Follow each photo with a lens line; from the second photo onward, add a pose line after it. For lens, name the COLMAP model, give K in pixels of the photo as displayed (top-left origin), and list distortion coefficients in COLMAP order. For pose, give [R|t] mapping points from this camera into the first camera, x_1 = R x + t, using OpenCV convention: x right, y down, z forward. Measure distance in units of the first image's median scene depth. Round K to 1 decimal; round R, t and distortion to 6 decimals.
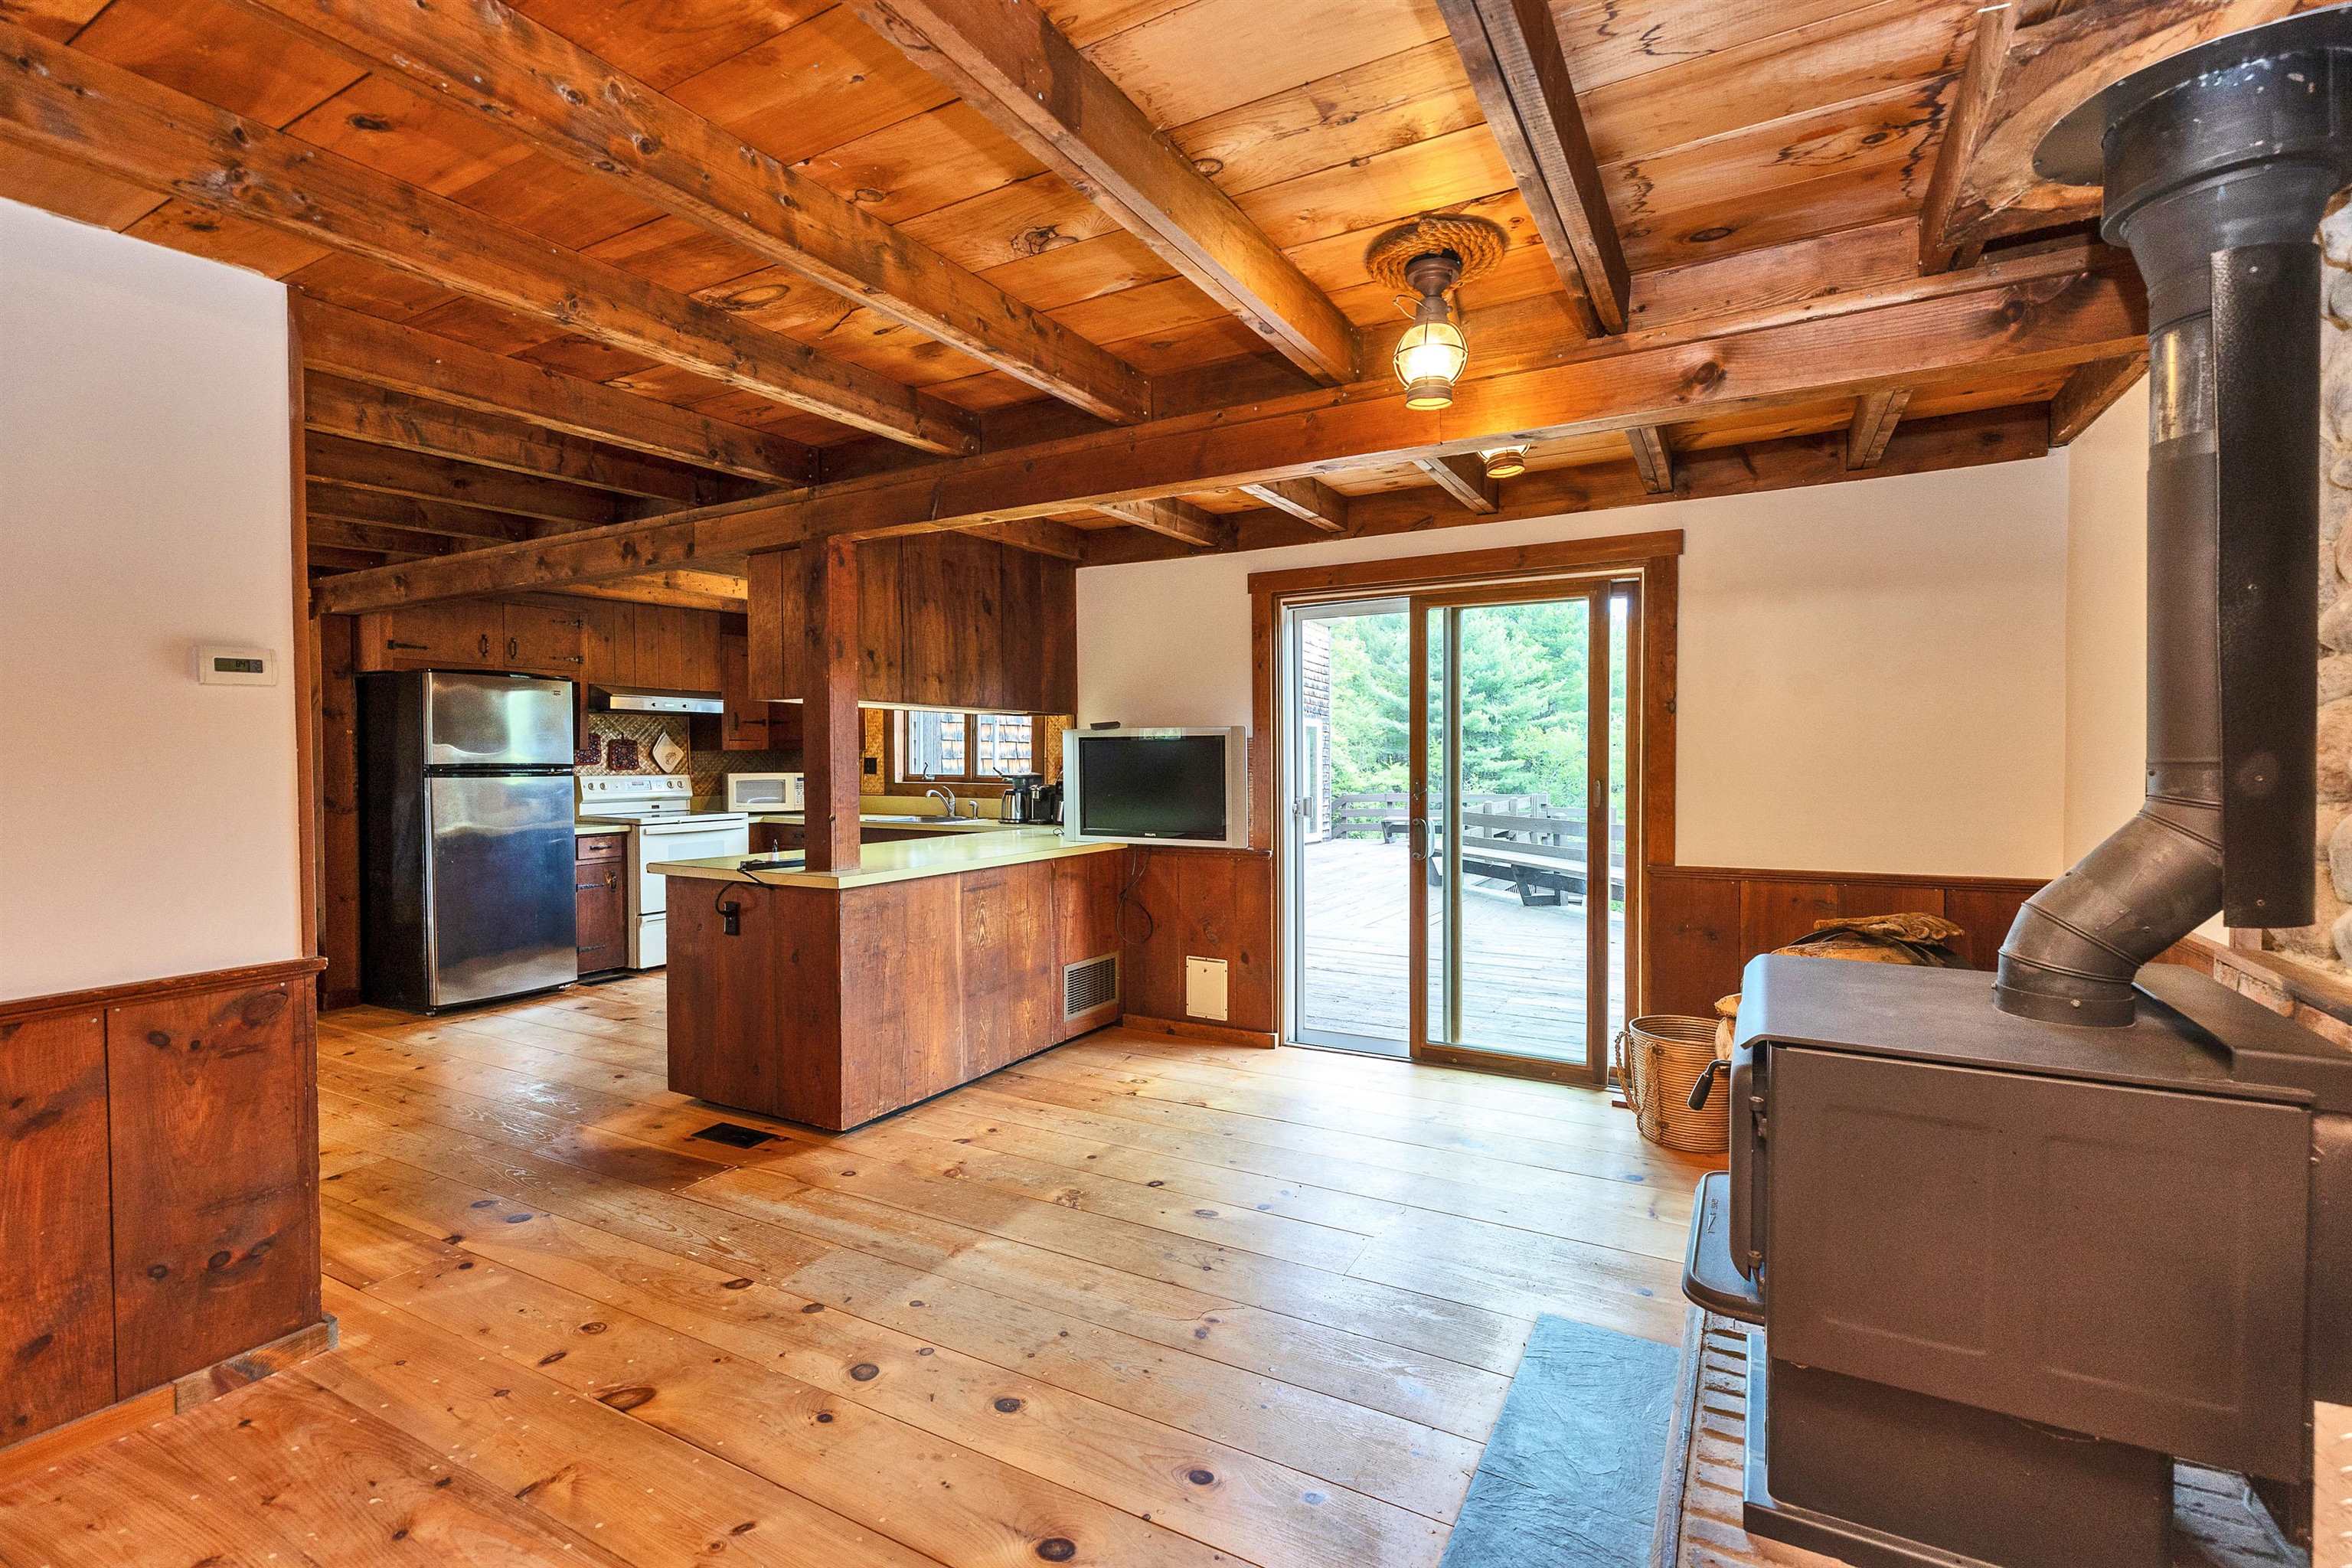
lens RADIAL K [[1057.2, 0, 1174.9], [0, 1057.2, 780.6], [0, 0, 1]] dist [0.004717, 0.000498]
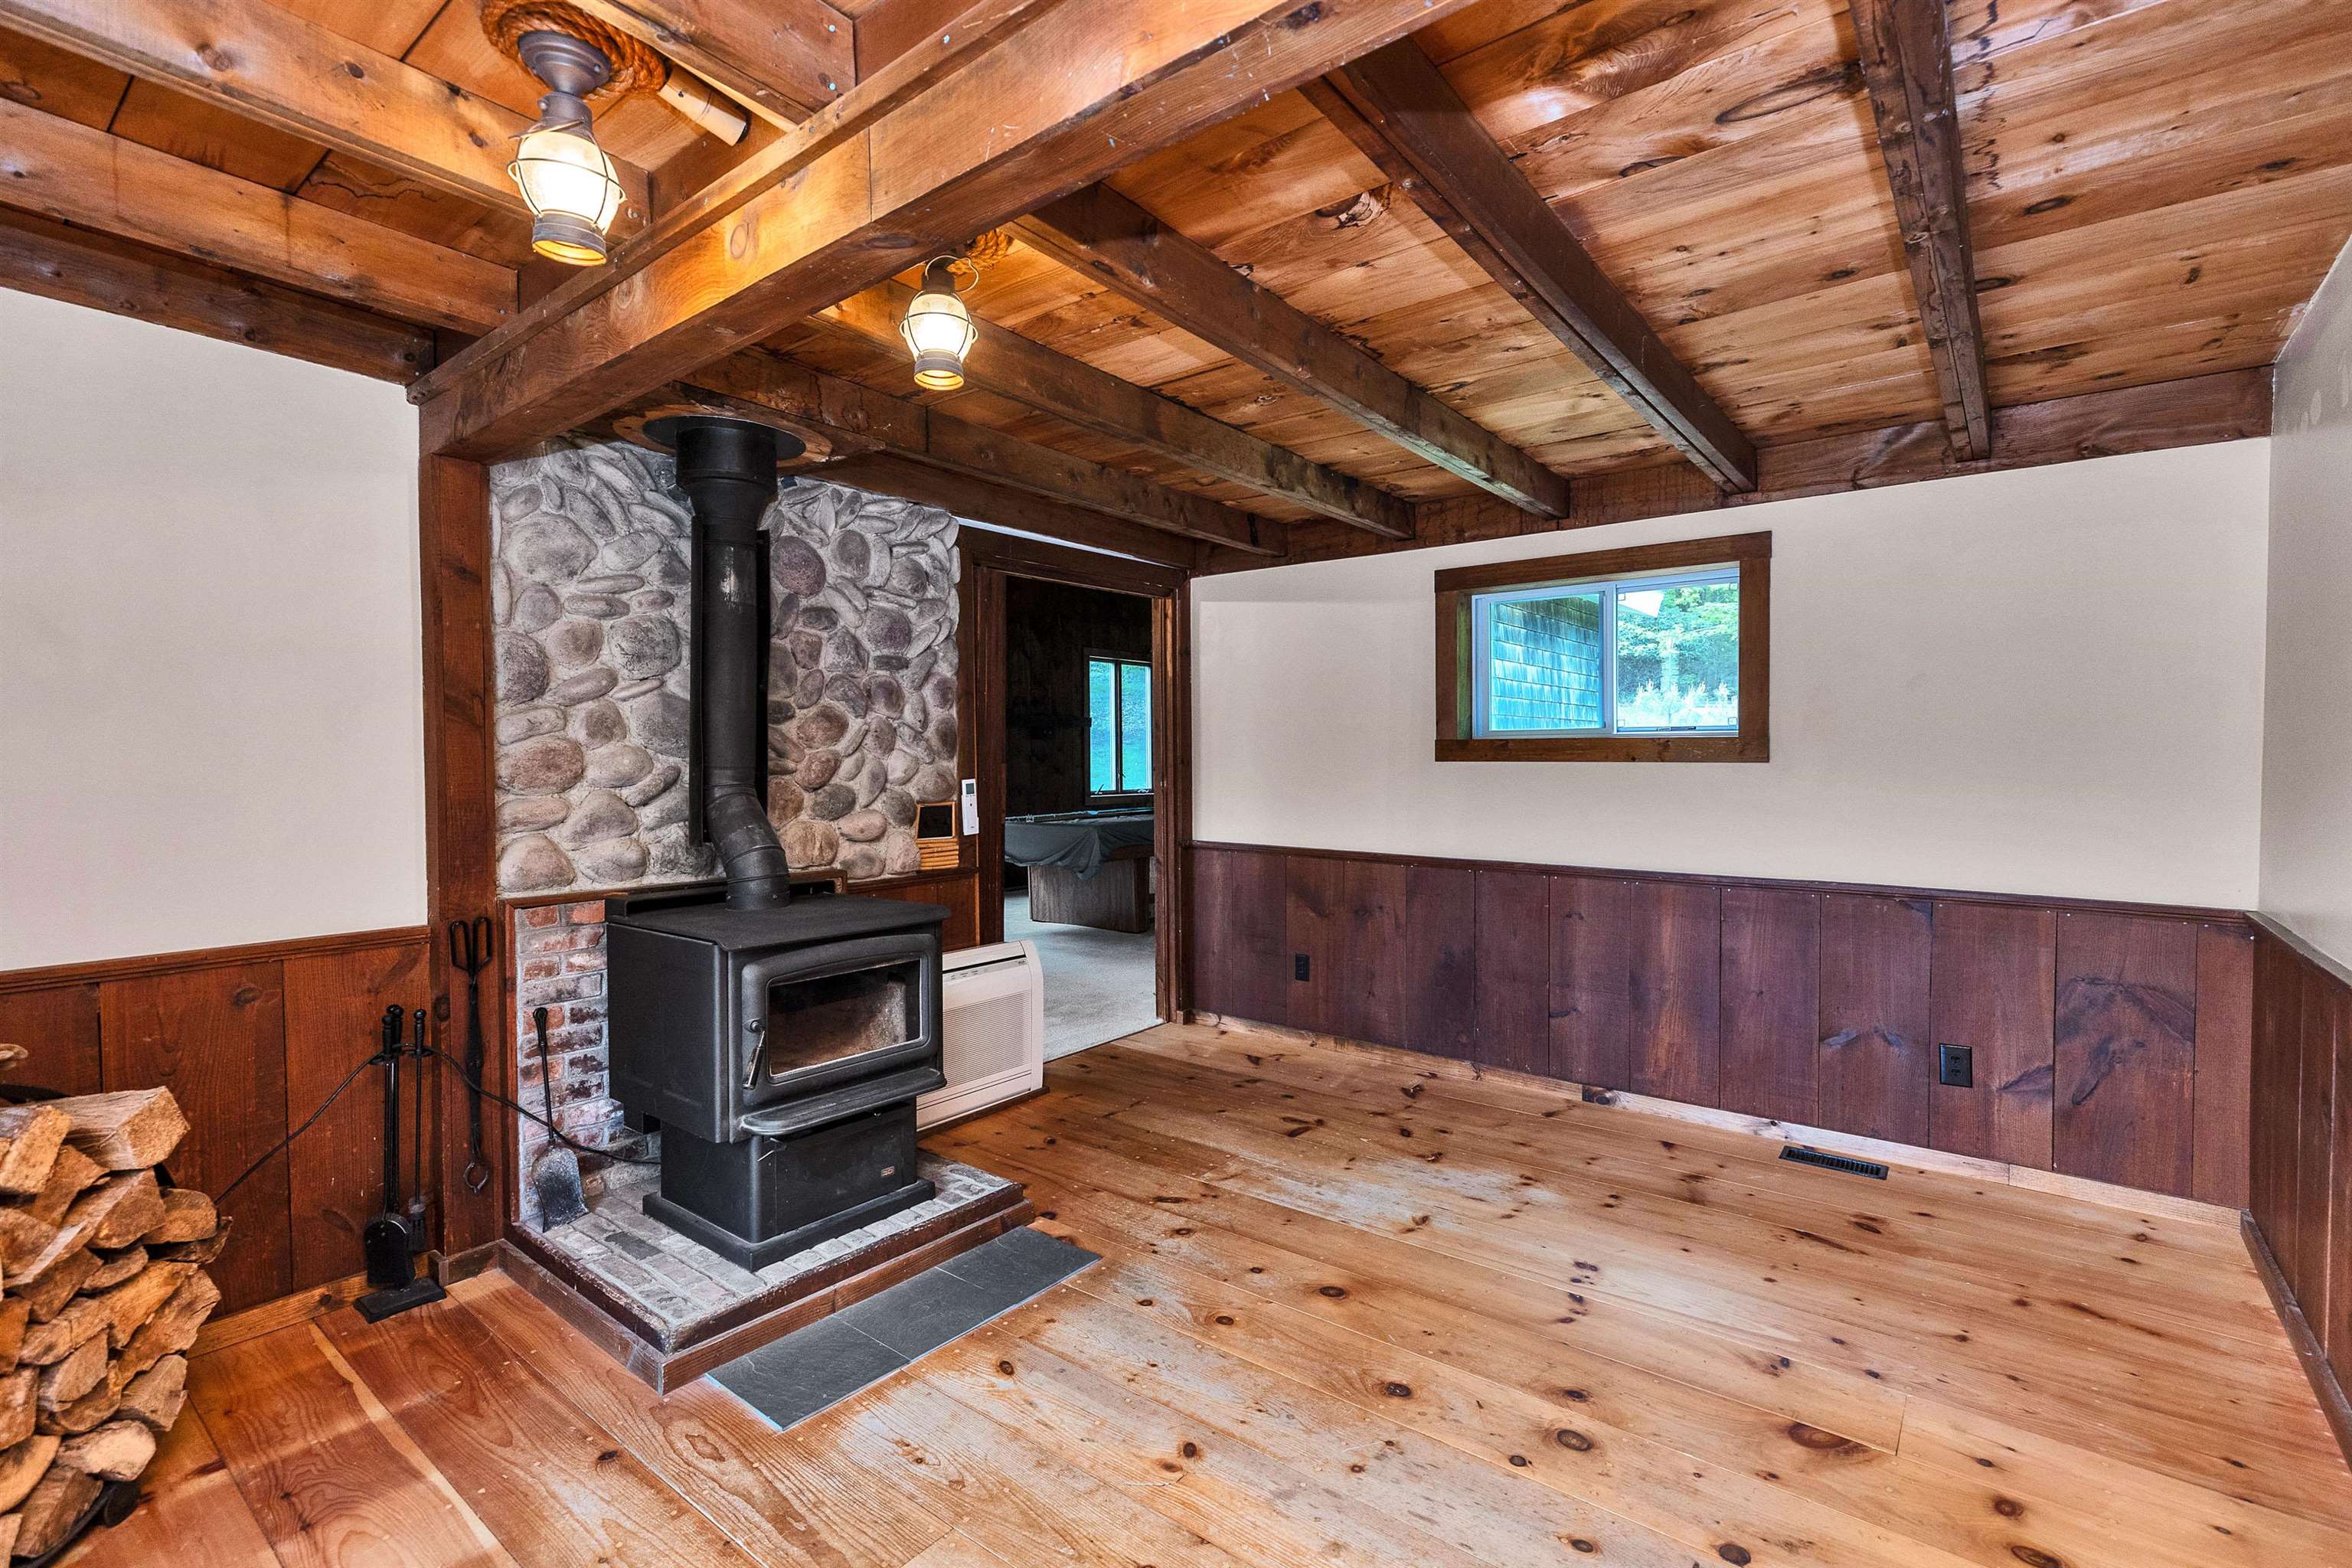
lens RADIAL K [[1057.2, 0, 1177.6], [0, 1057.2, 780.9], [0, 0, 1]] dist [0.004717, 0.000498]
pose [[-0.986087, 0.010509, 0.165899, -0.062147], [0.018020, 0.998876, 0.043834, -0.023487], [-0.165252, 0.046214, -0.985168, 1.016212]]
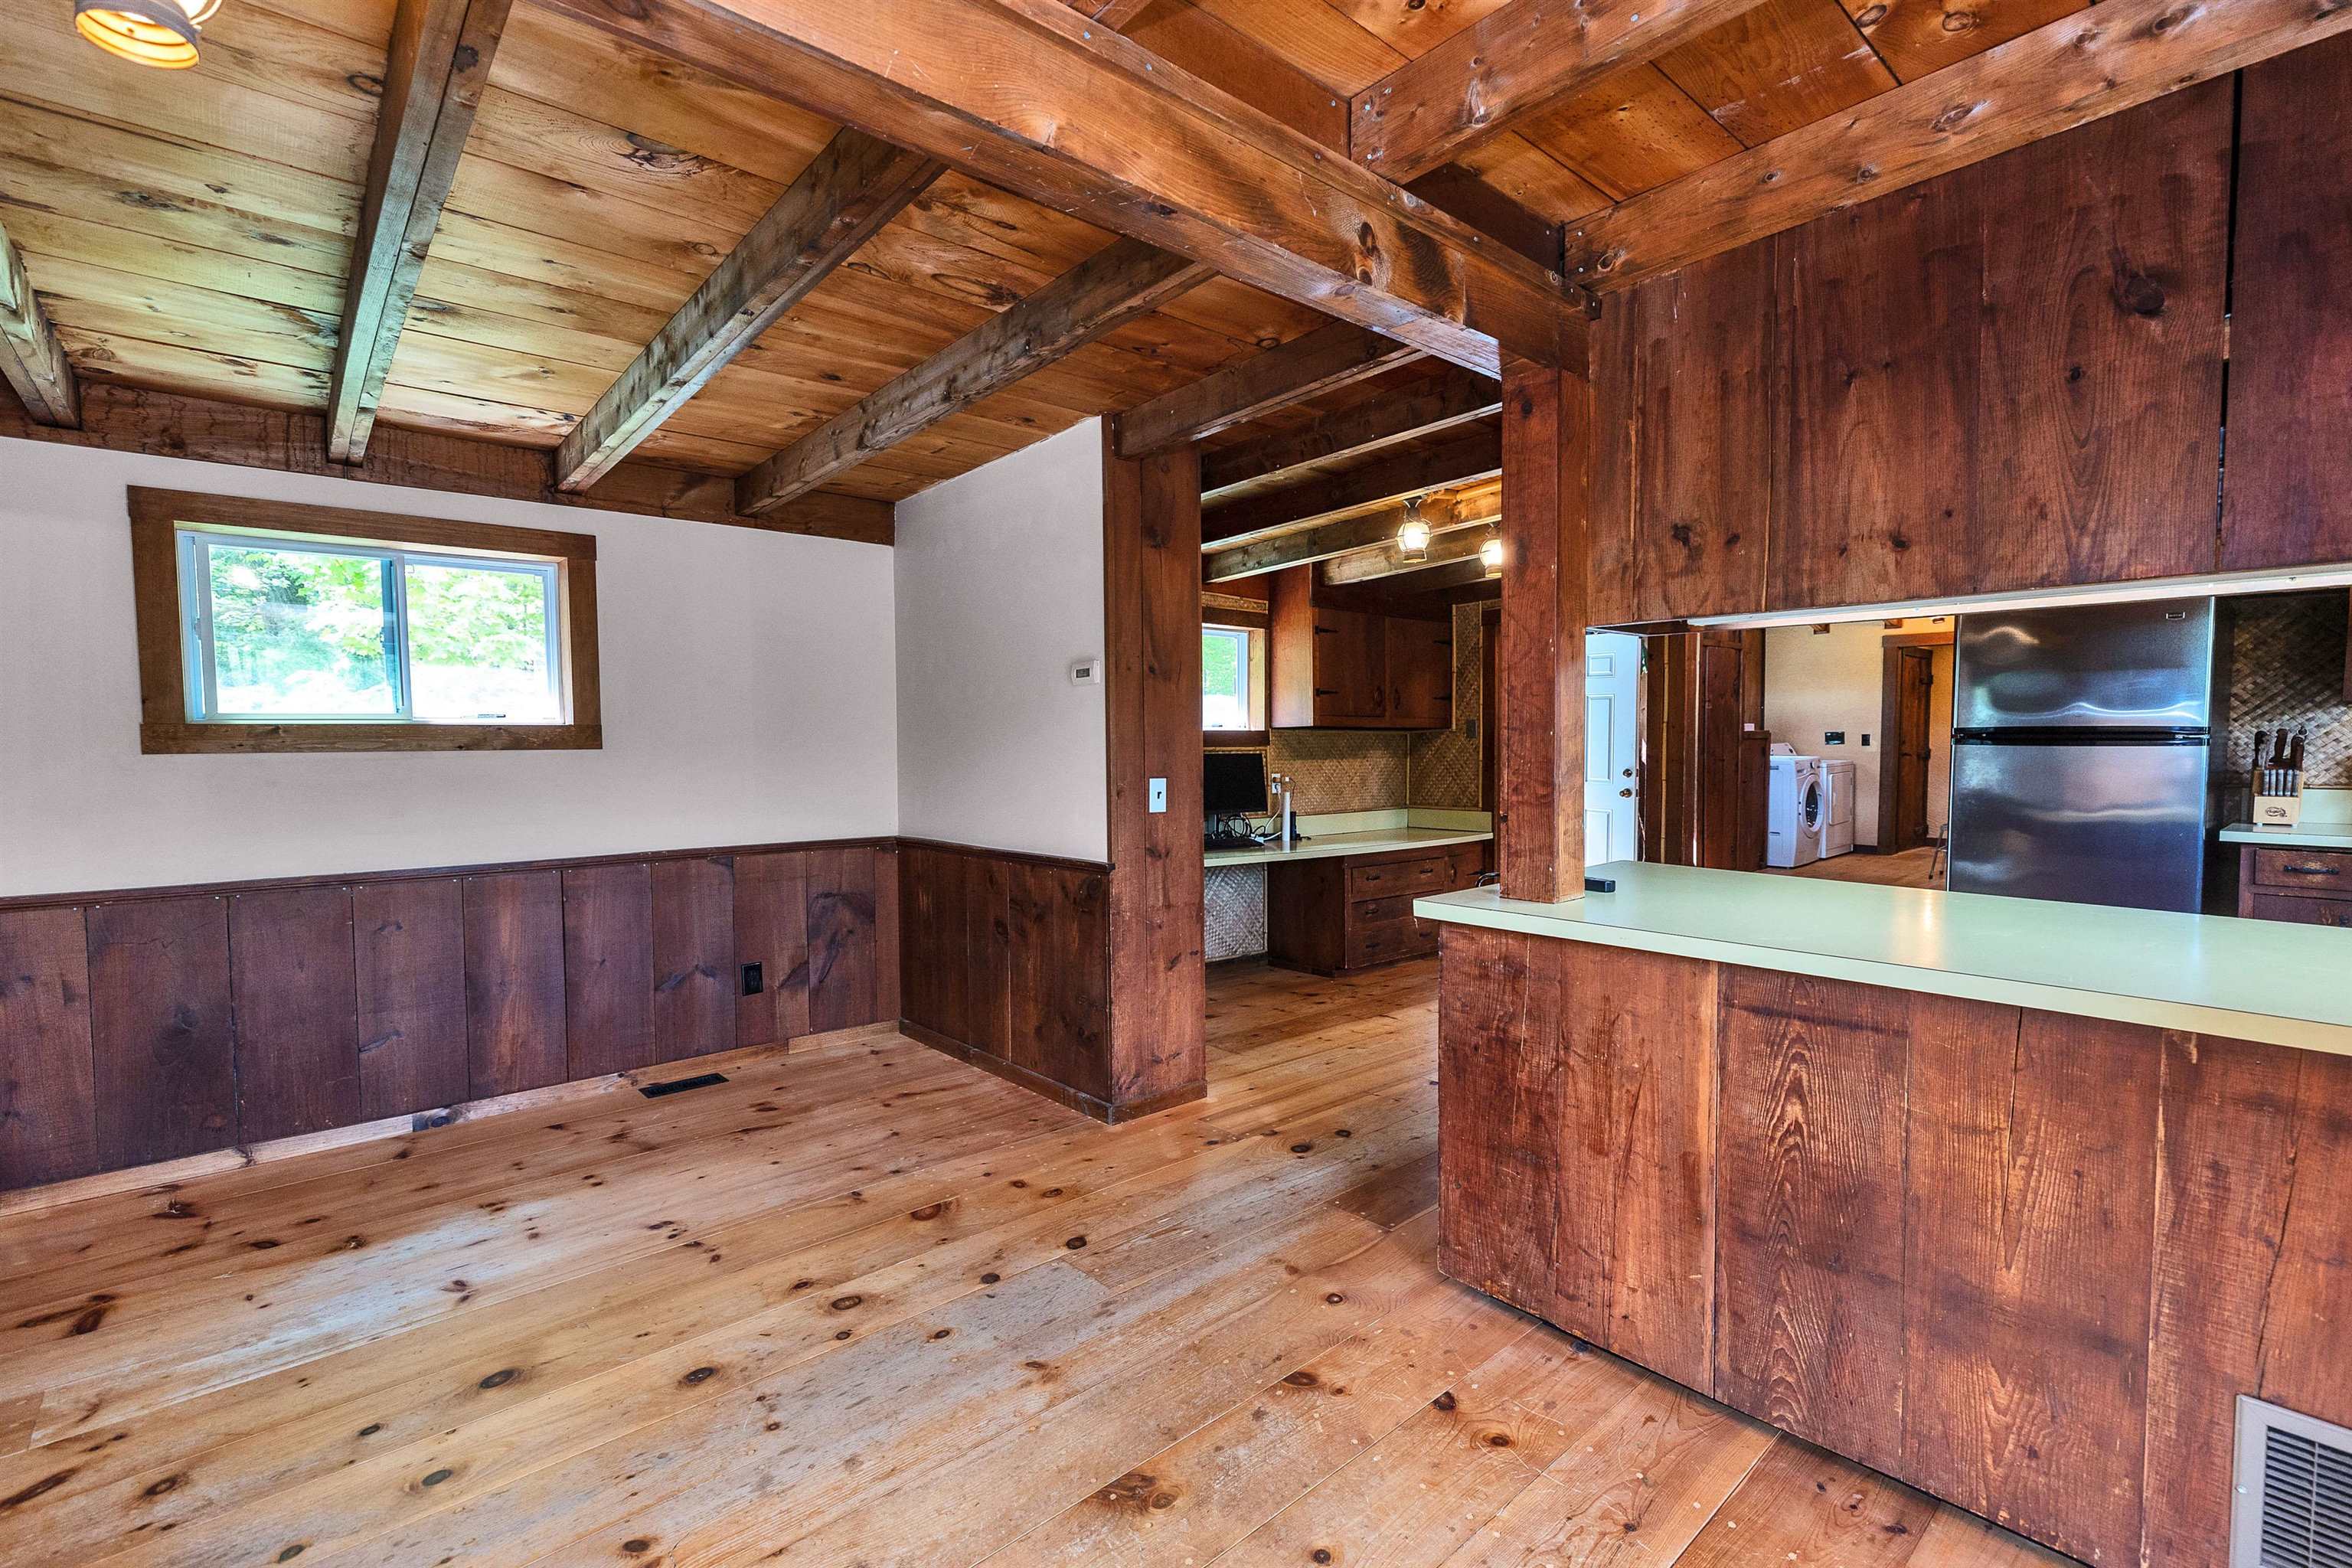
lens RADIAL K [[1057.2, 0, 1170.9], [0, 1057.2, 788.8], [0, 0, 1]] dist [0.004717, 0.000498]
pose [[-0.343571, 0.057826, -0.937345, 0.306692], [-0.005670, 0.997957, 0.063644, -0.019014], [0.939109, 0.027181, -0.342541, 0.885281]]
